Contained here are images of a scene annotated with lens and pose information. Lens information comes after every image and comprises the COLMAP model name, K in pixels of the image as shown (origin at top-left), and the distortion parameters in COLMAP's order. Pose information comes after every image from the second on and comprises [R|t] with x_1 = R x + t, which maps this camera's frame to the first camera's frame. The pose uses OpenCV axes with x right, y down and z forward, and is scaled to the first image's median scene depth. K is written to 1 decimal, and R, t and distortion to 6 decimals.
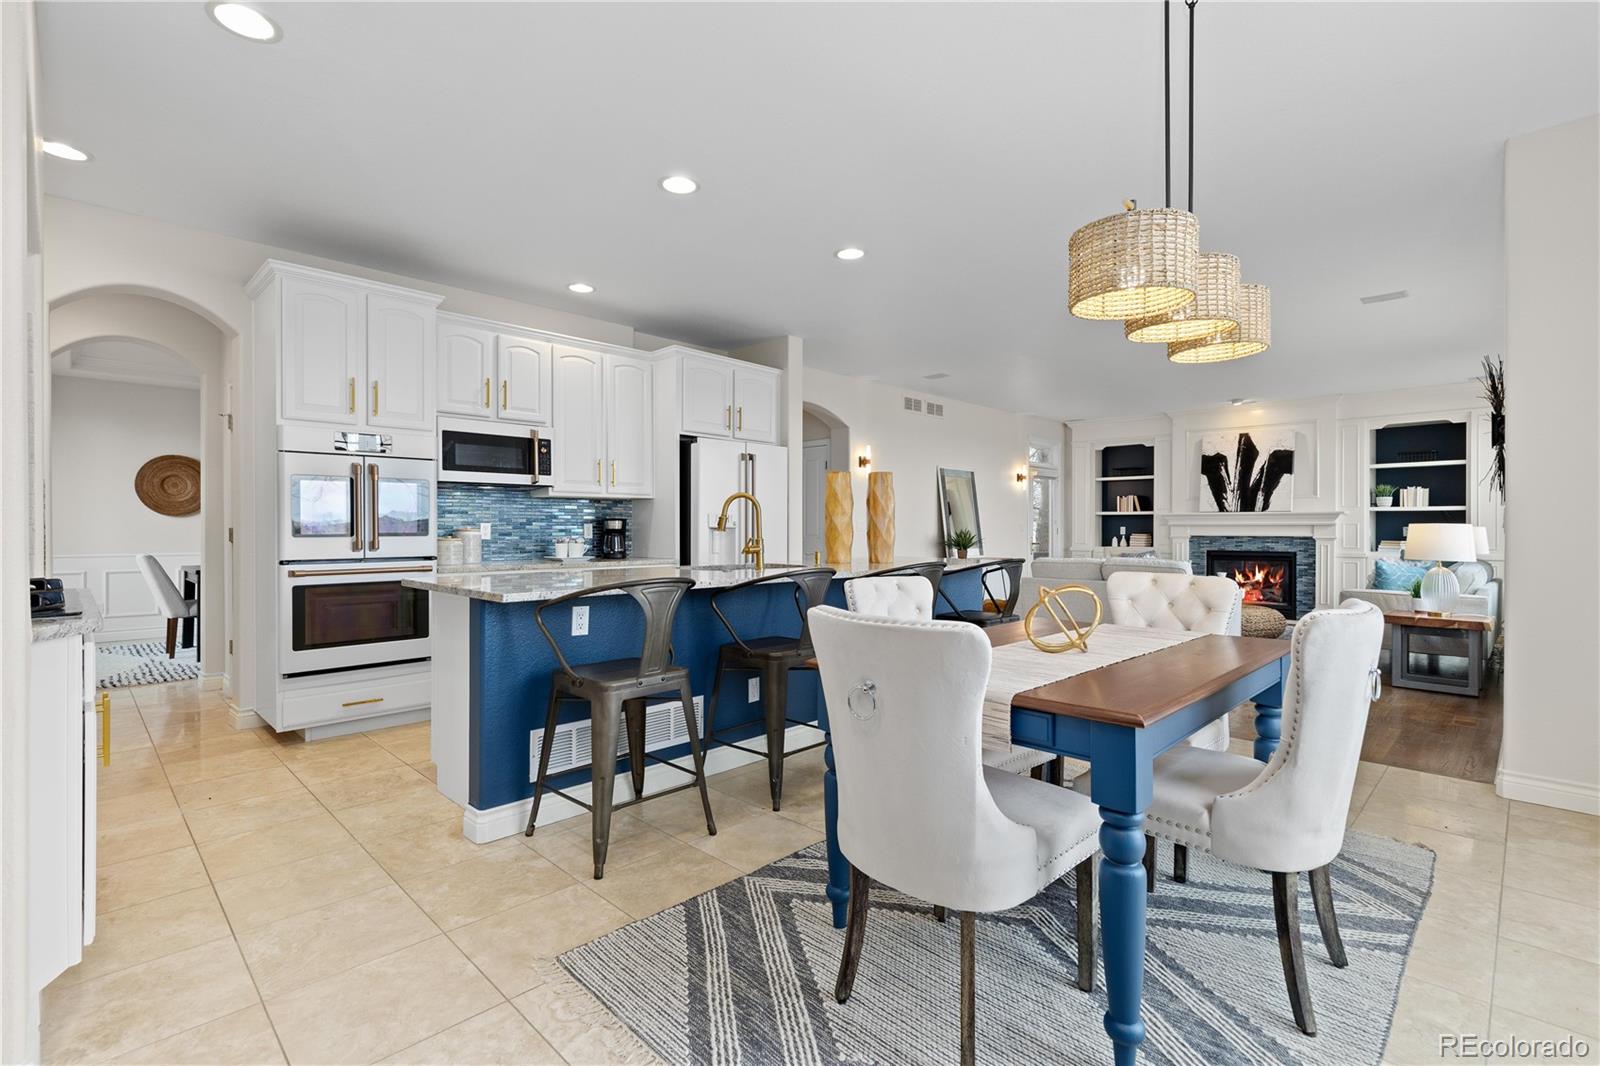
lens RADIAL K [[730.6, 0, 797.1], [0, 730.6, 529.2], [0, 0, 1]] dist [0.009119, -0.000649]
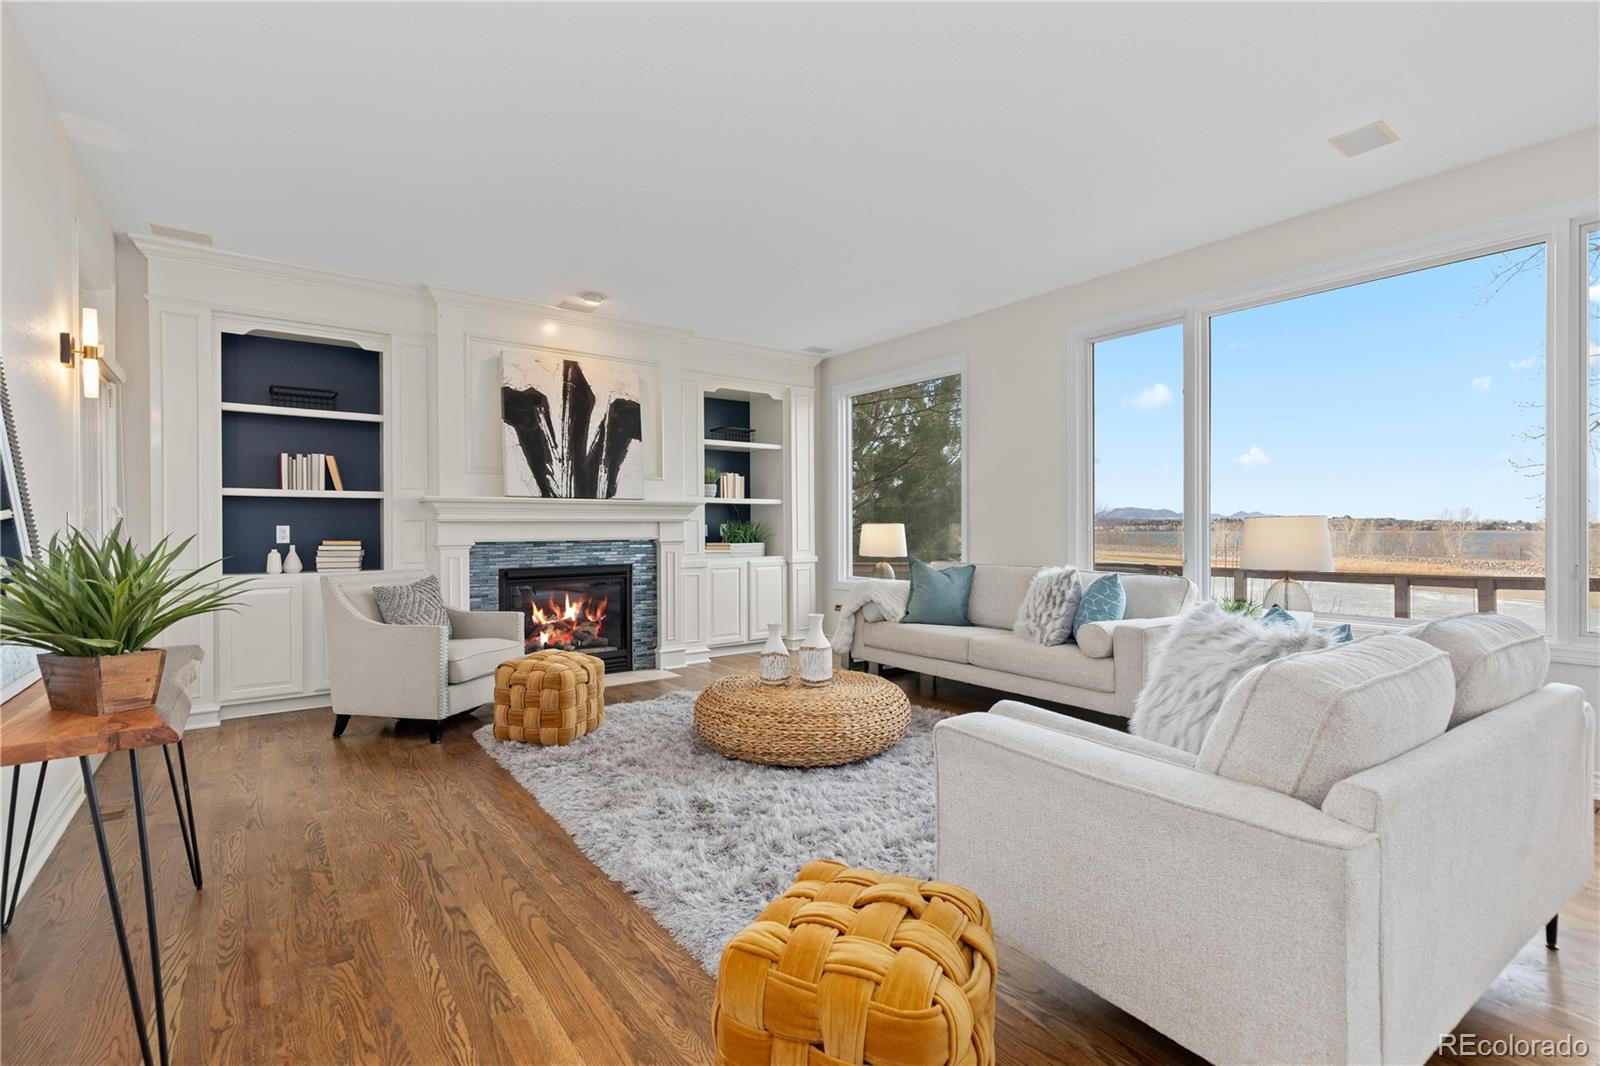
lens RADIAL K [[730.6, 0, 802.1], [0, 730.6, 525.9], [0, 0, 1]] dist [0.009119, -0.000649]
pose [[0.131158, -0.002782, 0.991358, 0.067360], [0.006413, 0.999978, 0.001957, -0.002159], [-0.991341, 0.006101, 0.131173, 0.741211]]
